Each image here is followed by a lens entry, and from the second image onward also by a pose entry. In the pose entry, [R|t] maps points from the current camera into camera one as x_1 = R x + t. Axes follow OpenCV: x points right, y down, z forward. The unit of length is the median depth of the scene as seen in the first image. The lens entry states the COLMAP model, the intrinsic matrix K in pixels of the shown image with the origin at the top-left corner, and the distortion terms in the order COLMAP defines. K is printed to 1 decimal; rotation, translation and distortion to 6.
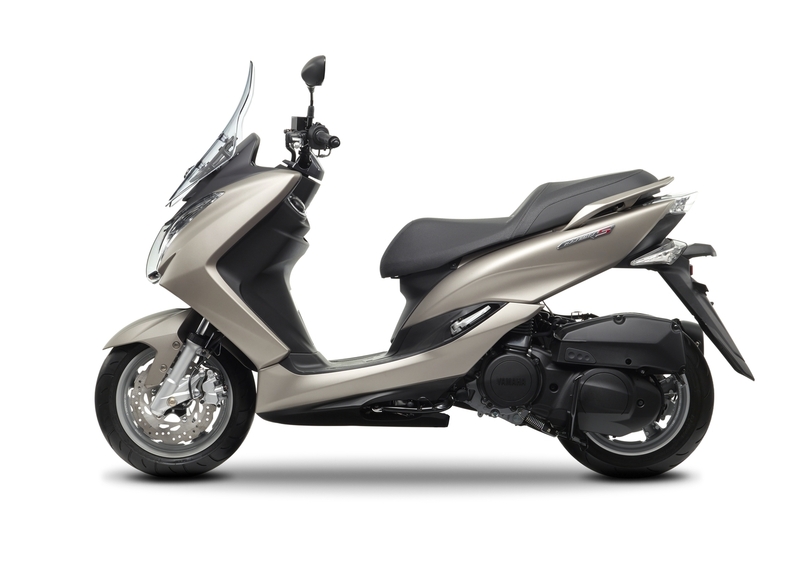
lens RADIAL K [[2941.8, 0, 400.0], [0, 2941.8, 282.0], [0, 0, 1]] dist [1.047572, 0.089637]
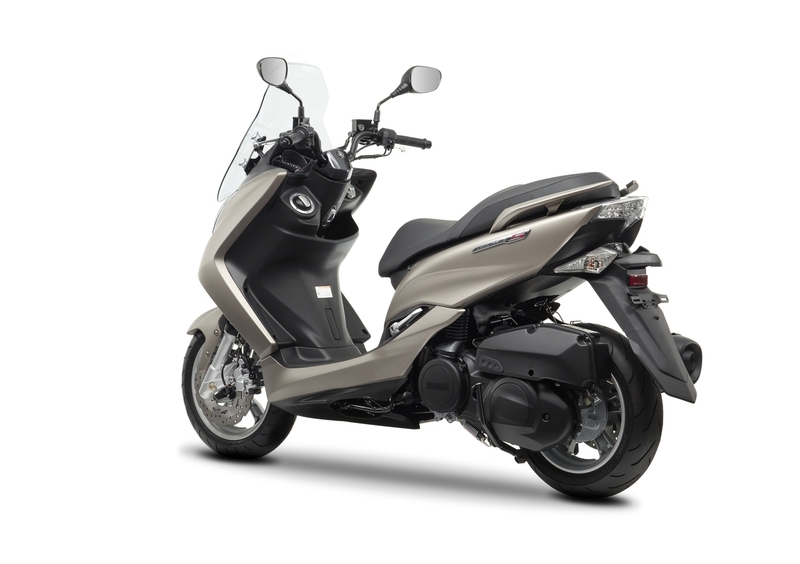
lens RADIAL K [[2941.8, 0, 400.0], [0, 2941.8, 282.0], [0, 0, 1]] dist [1.047572, 0.089637]
pose [[0.679360, 0.031304, -0.733137, 0.741803], [-0.050158, 0.998734, -0.003835, 0.003455], [0.732089, 0.039378, 0.680070, 0.320792]]
